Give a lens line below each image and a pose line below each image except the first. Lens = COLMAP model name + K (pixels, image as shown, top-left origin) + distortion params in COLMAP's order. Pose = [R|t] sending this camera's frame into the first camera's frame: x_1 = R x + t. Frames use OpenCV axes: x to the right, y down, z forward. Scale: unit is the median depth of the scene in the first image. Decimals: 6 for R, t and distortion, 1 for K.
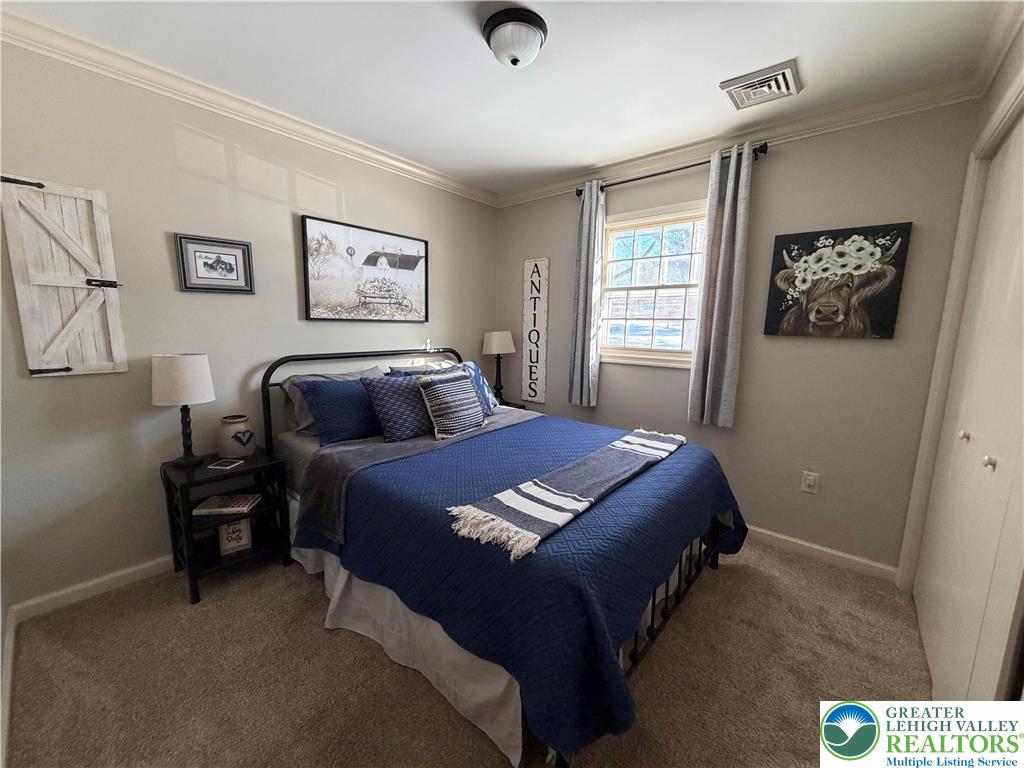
lens RADIAL K [[403.5, 0, 515.3], [0, 403.5, 382.9], [0, 0, 1]] dist [-0.000985, -0.000072]
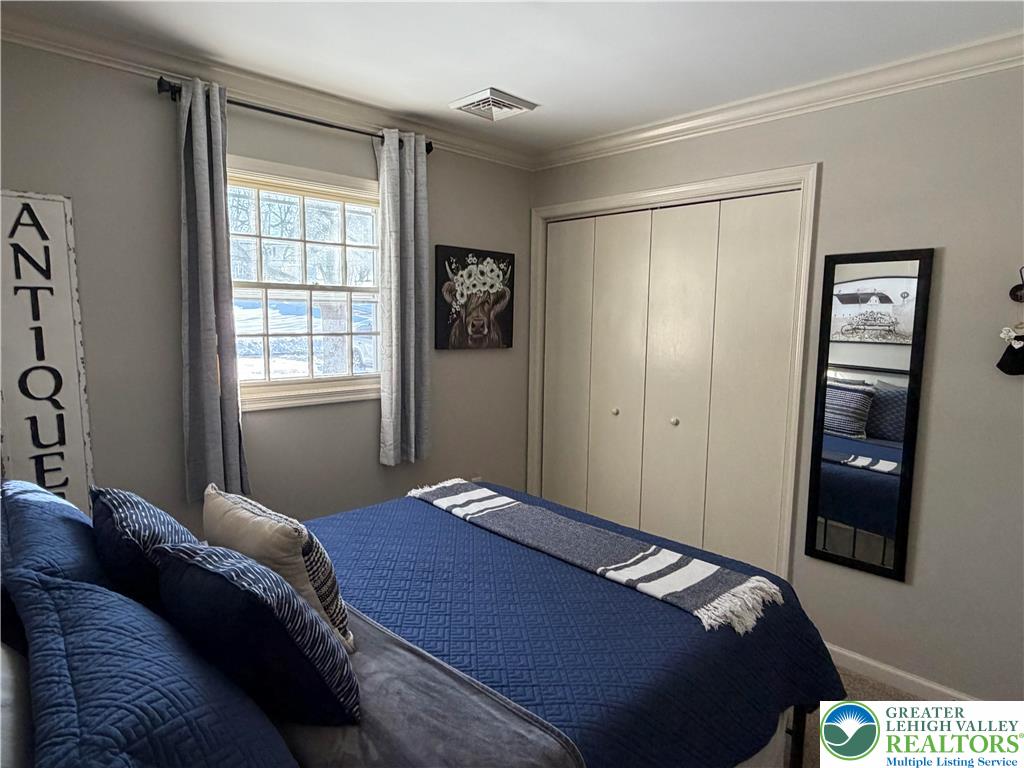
lens RADIAL K [[585.2, 0, 514.9], [0, 585.2, 385.0], [0, 0, 1]] dist [-0.002929, -0.002185]
pose [[0.113867, -0.133297, 0.984513, -0.748100], [0.130408, 0.984390, 0.118198, -0.188845], [-0.984900, 0.114929, 0.129473, 0.714756]]
